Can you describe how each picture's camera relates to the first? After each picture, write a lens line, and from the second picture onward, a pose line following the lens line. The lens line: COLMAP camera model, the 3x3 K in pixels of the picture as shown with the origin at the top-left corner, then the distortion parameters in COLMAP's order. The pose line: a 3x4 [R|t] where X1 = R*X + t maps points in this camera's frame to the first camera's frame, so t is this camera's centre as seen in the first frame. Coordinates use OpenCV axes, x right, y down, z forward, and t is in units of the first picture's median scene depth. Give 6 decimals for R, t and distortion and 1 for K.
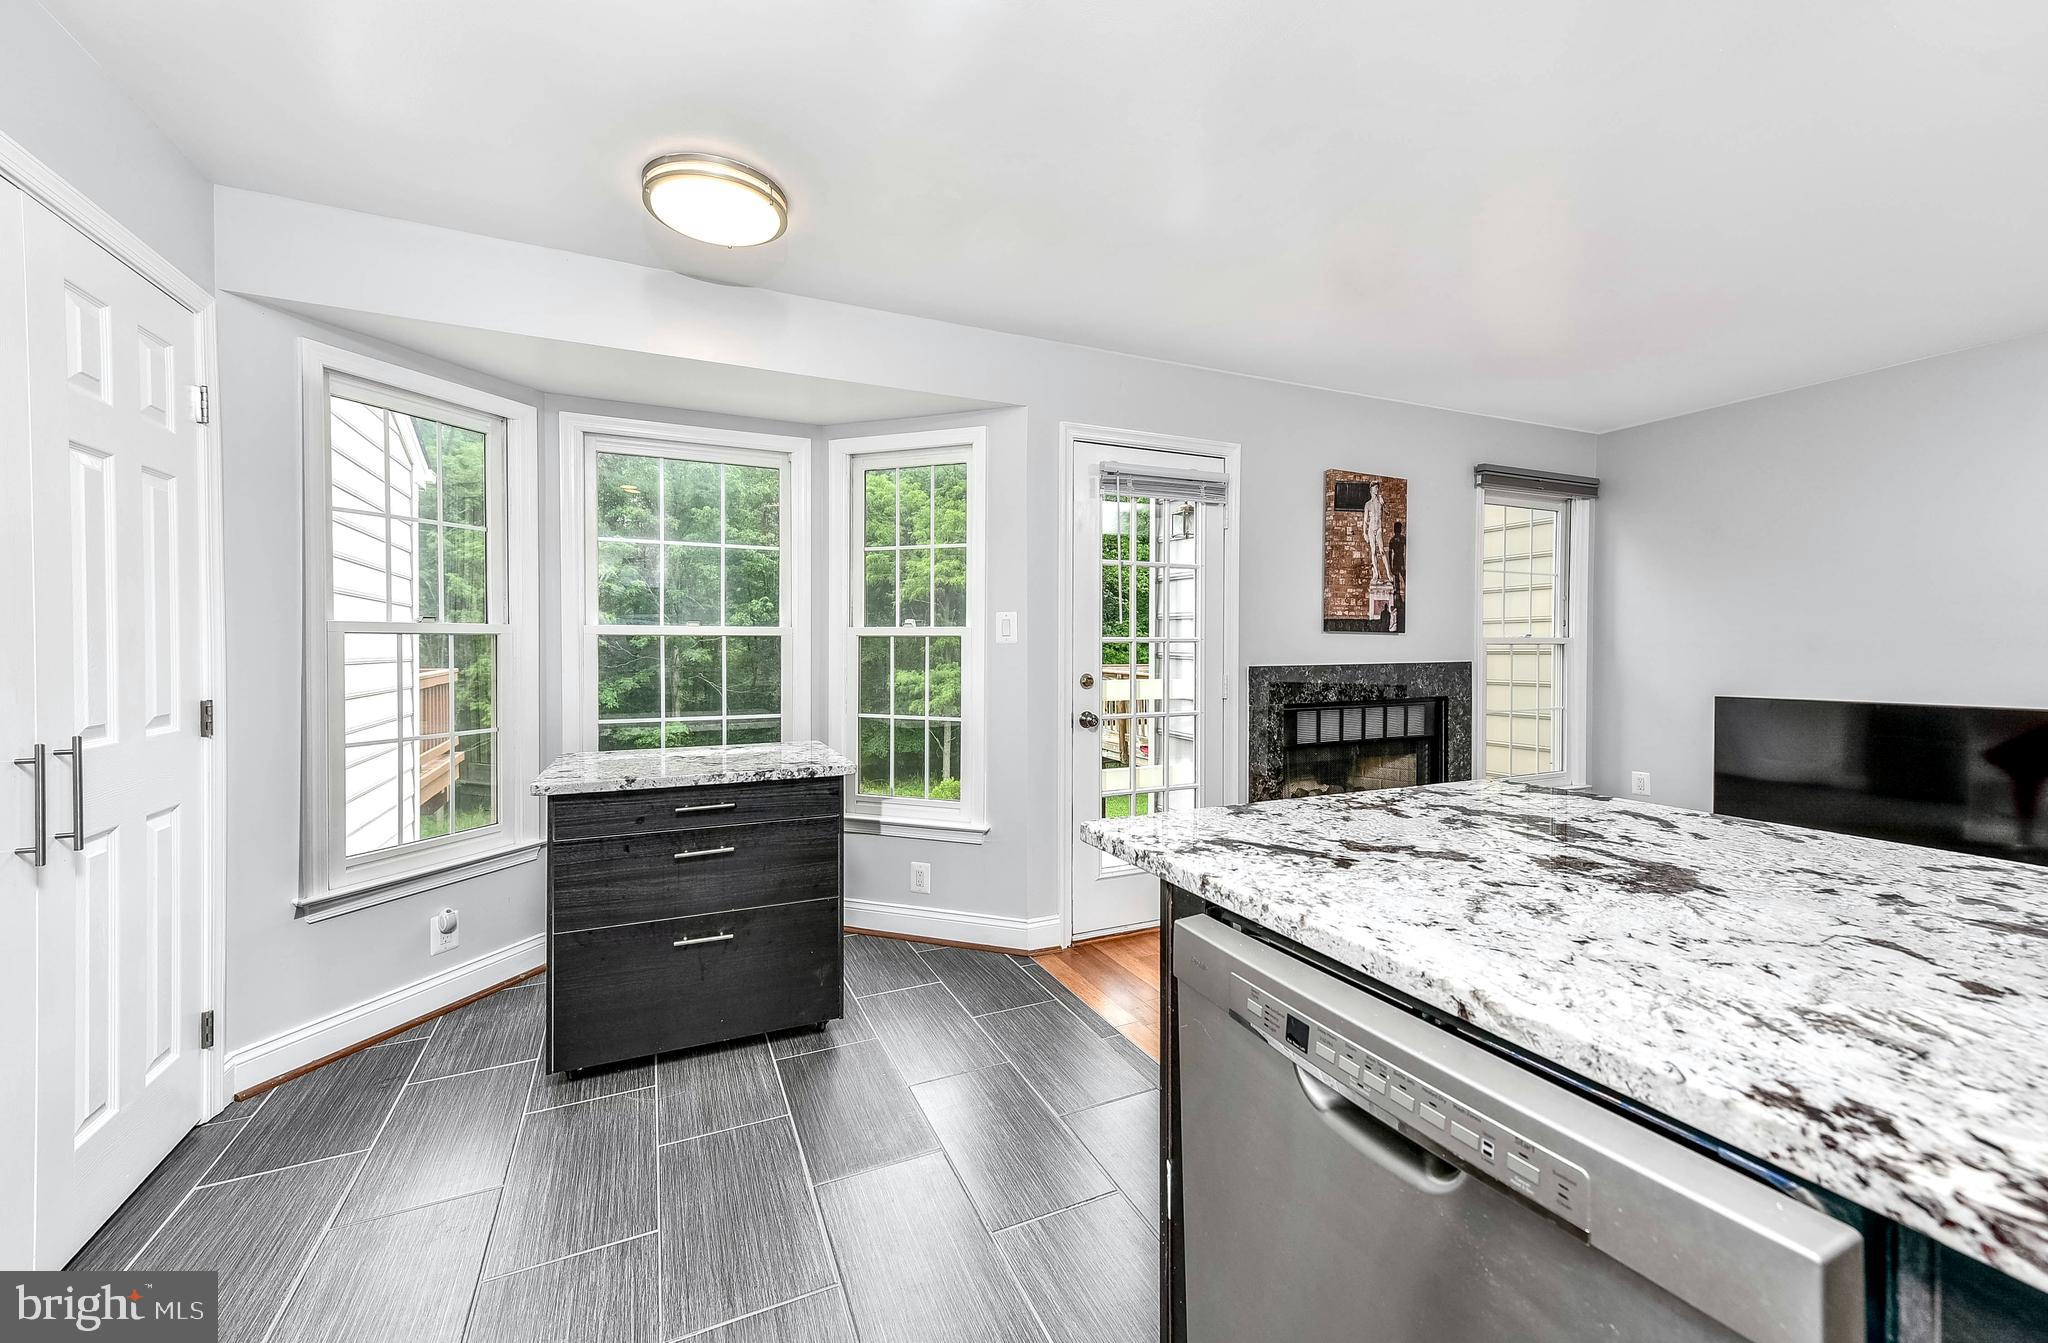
lens RADIAL K [[841.0, 0, 1038.3], [0, 841.0, 667.4], [0, 0, 1]] dist [0.013063, 0.000036]
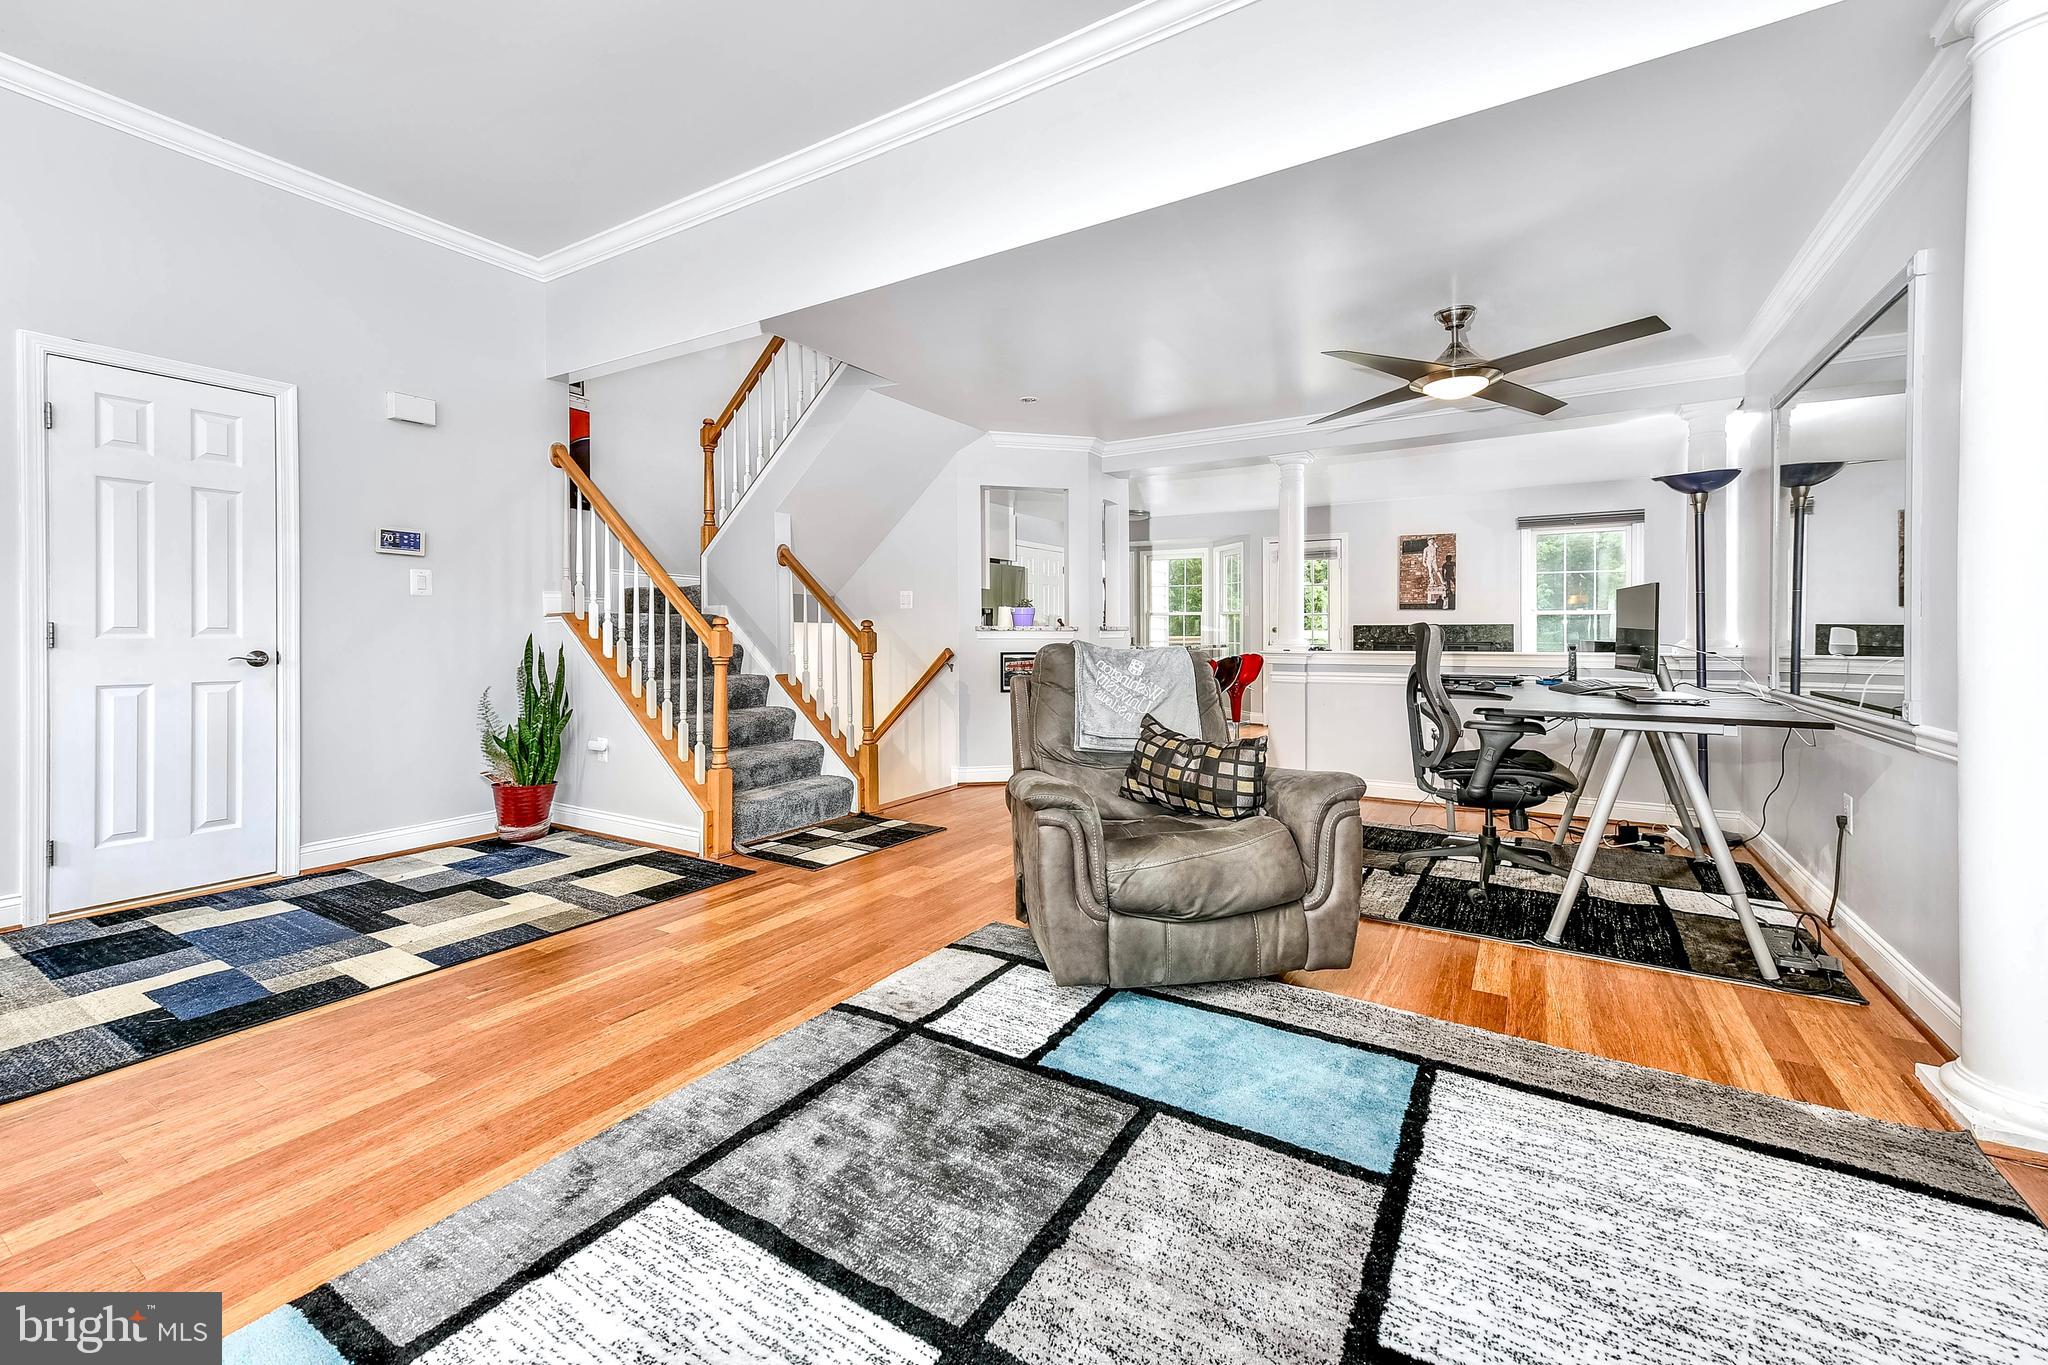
lens RADIAL K [[826.0, 0, 1002.1], [0, 826.0, 631.2], [0, 0, 1]] dist [0.011334, 0.000895]
pose [[0.517241, 0.005609, -0.855822, 1.607275], [-0.024604, 0.999663, -0.008318, 0.054835], [0.855486, 0.025359, 0.517204, -0.963424]]
